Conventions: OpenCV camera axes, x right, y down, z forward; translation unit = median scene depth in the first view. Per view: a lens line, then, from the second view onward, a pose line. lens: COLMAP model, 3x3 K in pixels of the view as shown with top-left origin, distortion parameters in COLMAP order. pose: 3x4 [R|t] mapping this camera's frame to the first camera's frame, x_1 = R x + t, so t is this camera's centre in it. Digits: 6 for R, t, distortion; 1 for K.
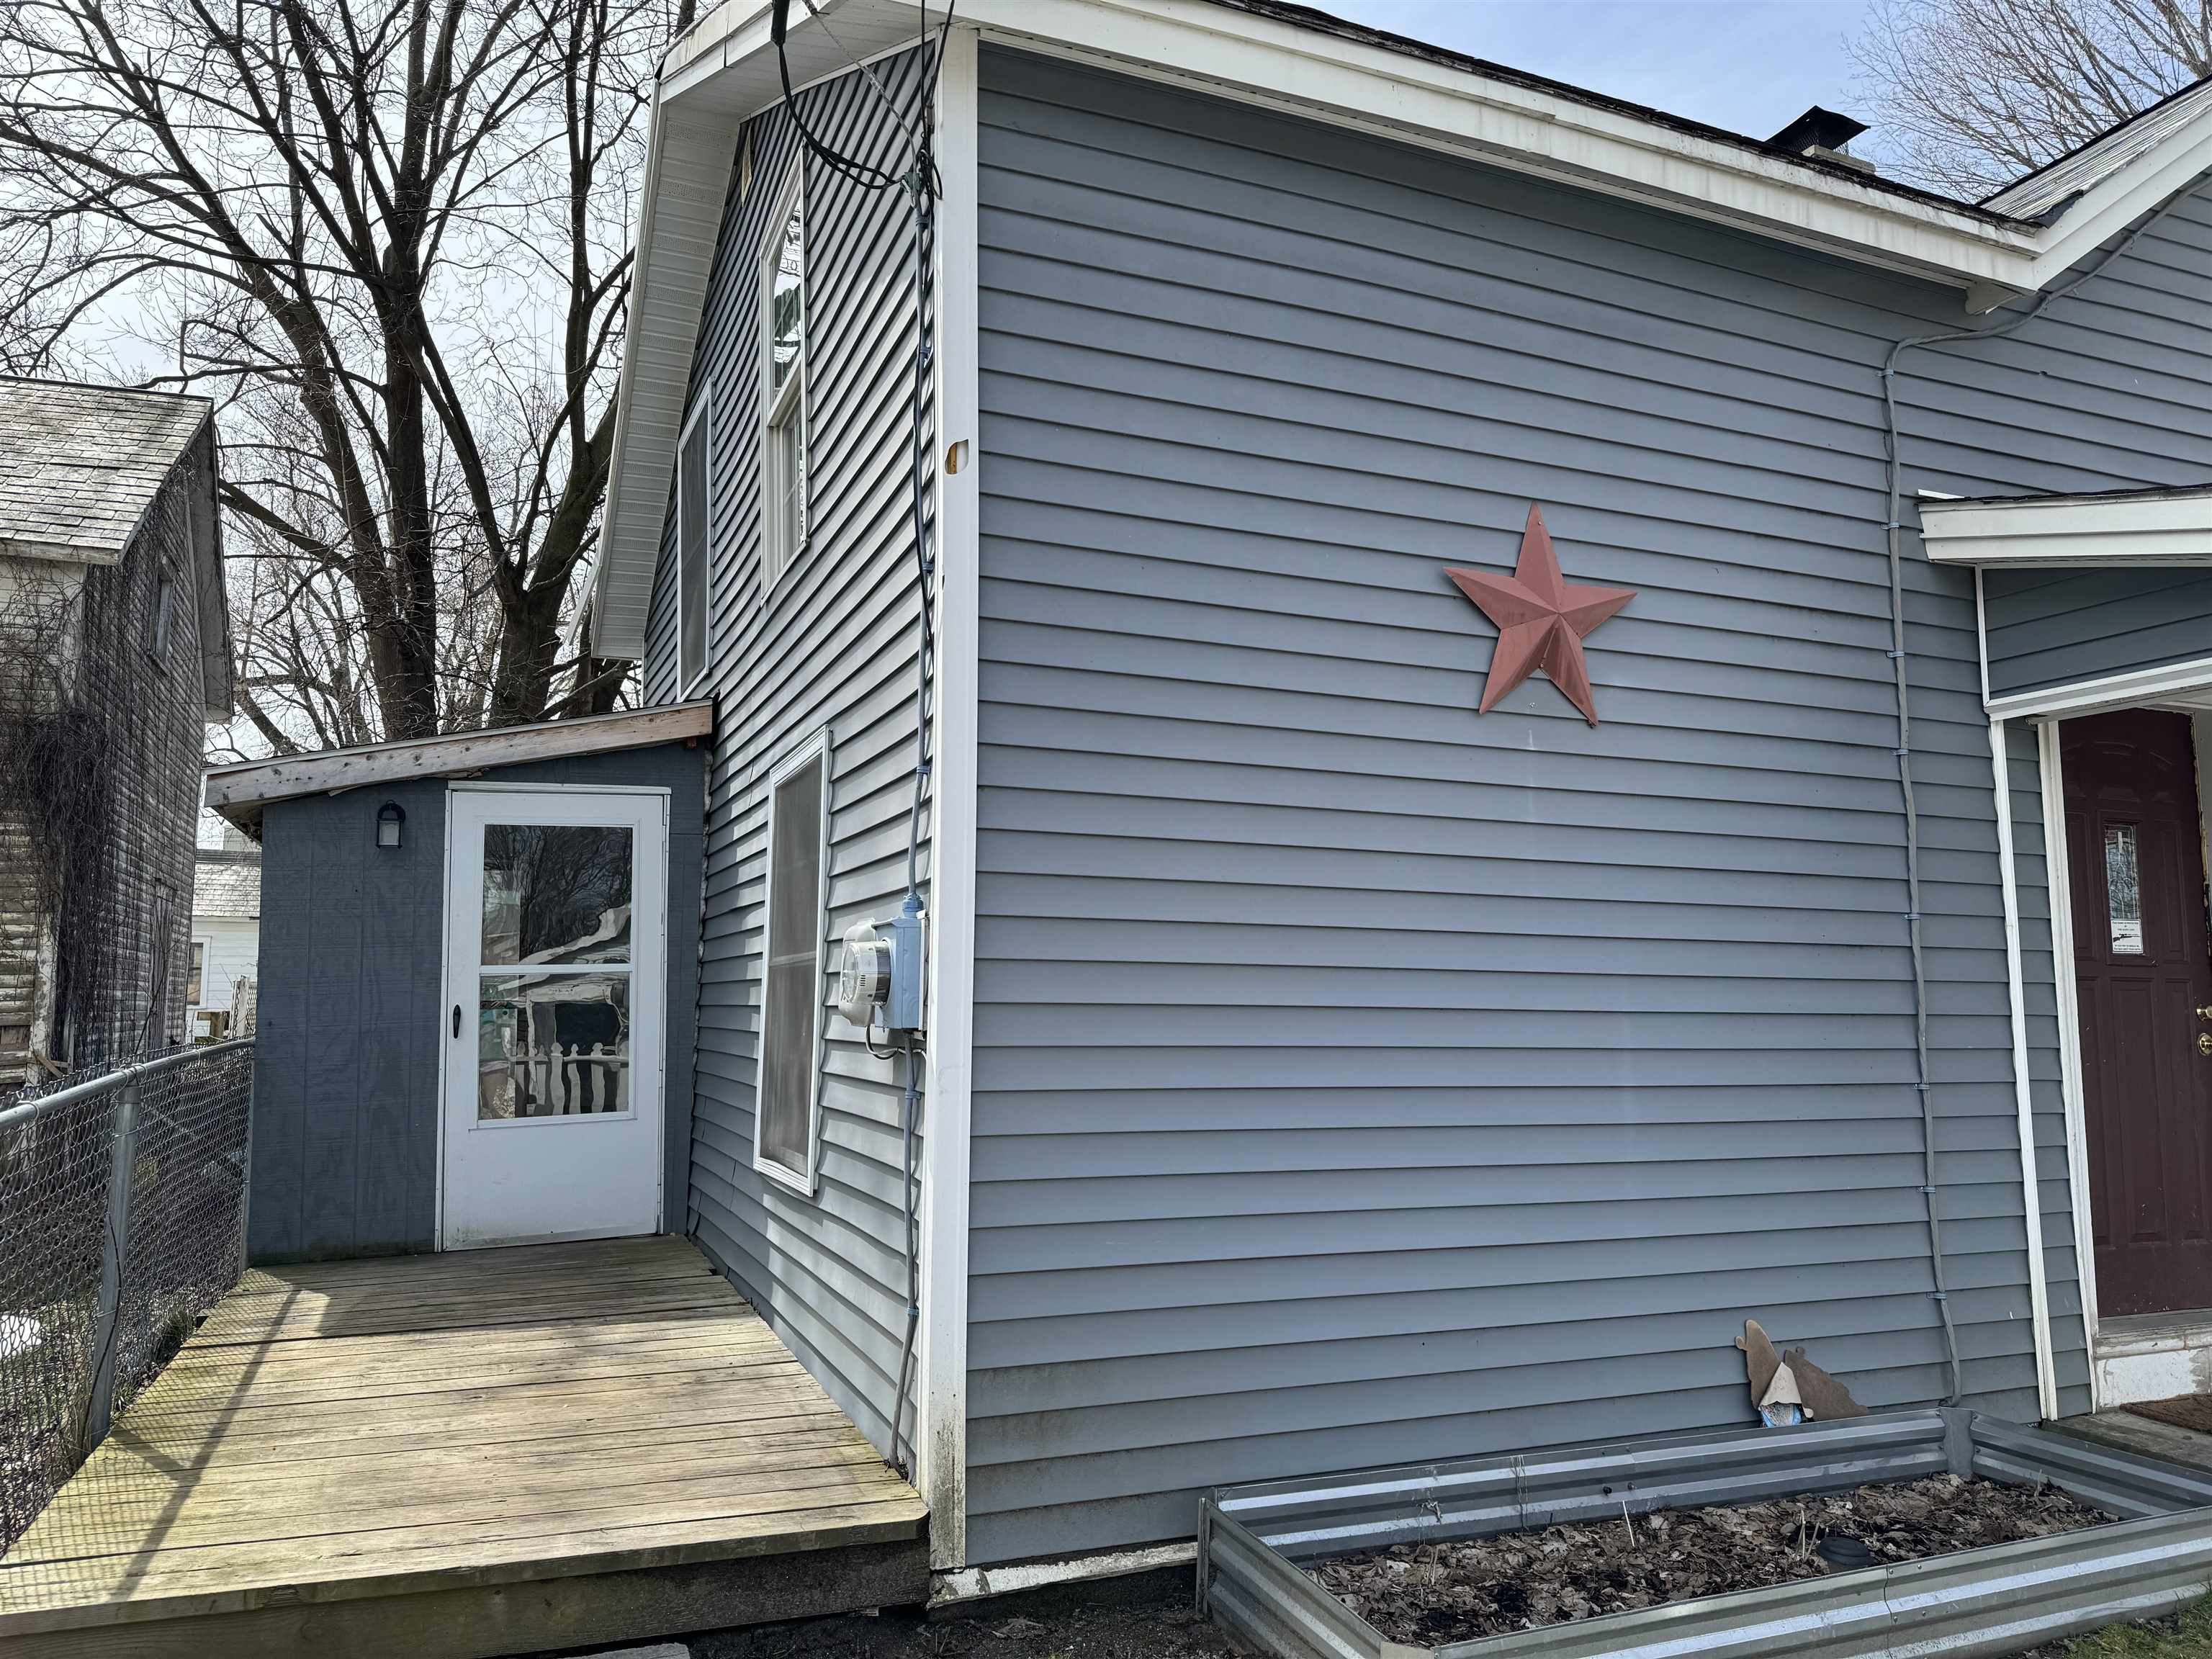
lens RADIAL K [[1557.6, 0, 1105.4], [0, 1557.6, 833.5], [0, 0, 1]] dist [0.005826, 0.001493]
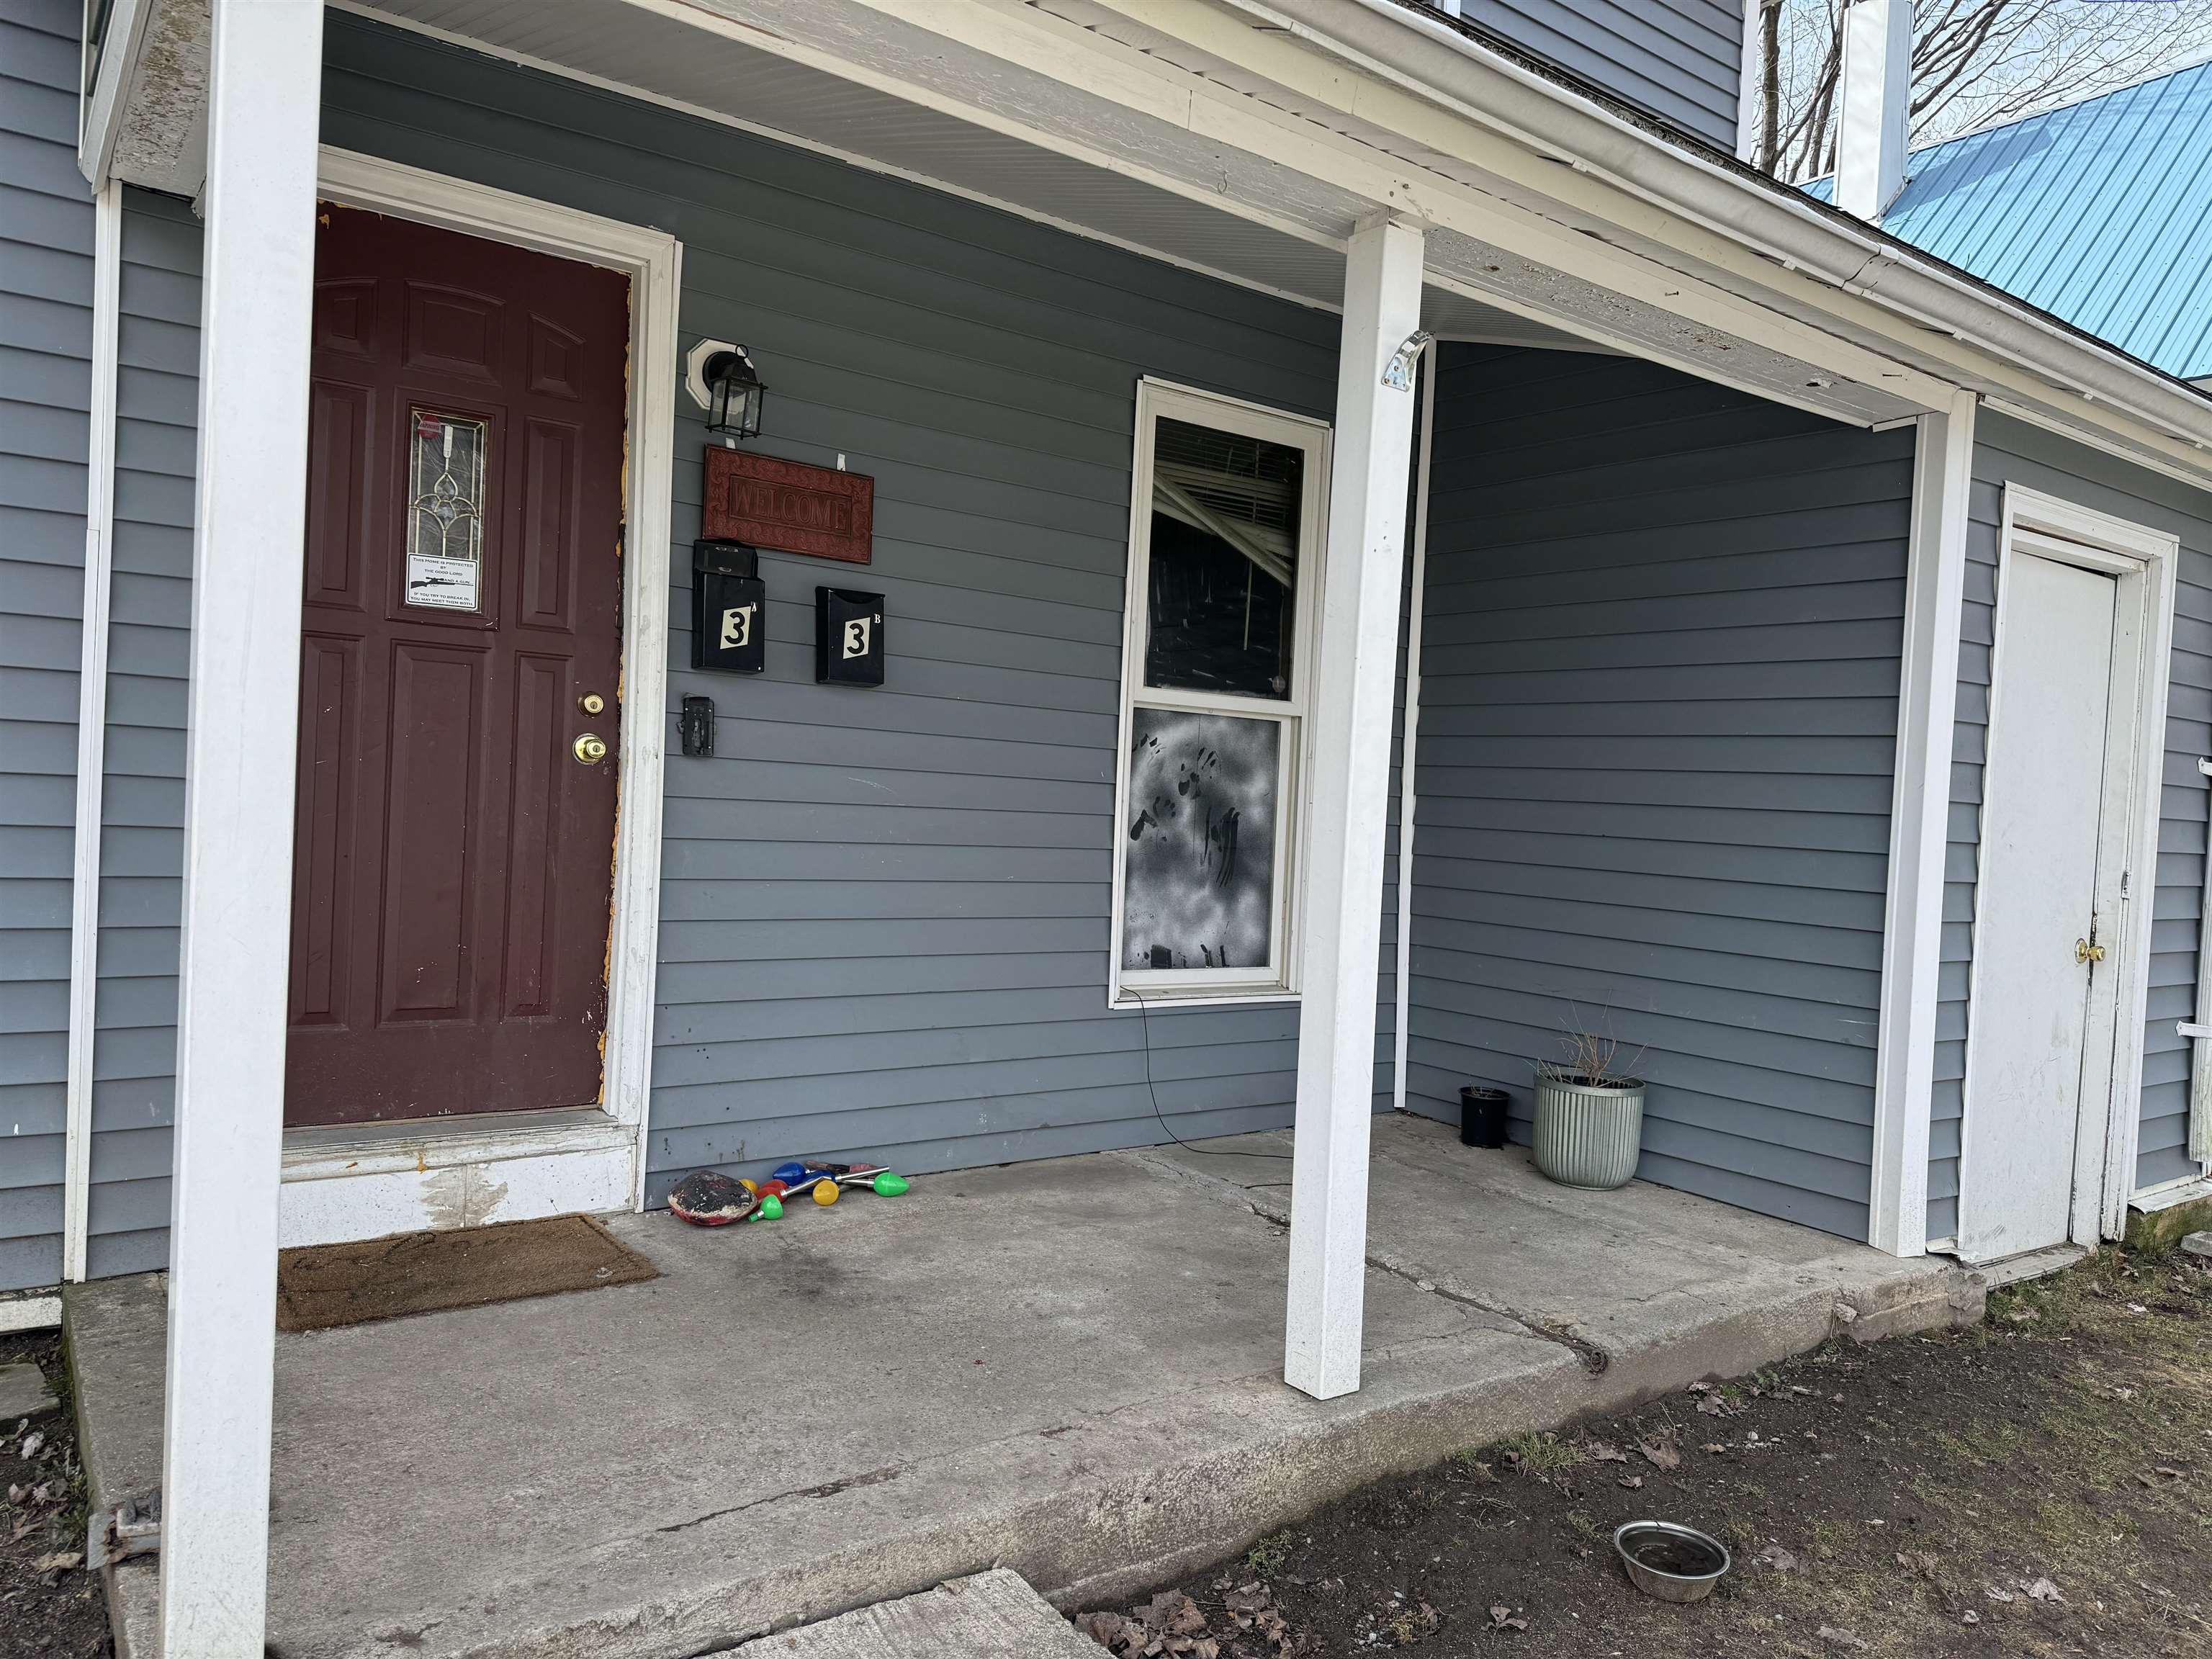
lens RADIAL K [[1557.6, 0, 1106.3], [0, 1557.6, 827.8], [0, 0, 1]] dist [0.005826, 0.001493]
pose [[0.969028, 0.036952, 0.244171, 0.782619], [-0.072613, 0.987668, 0.138706, 0.056967], [-0.236035, -0.152140, 0.959761, 0.268924]]
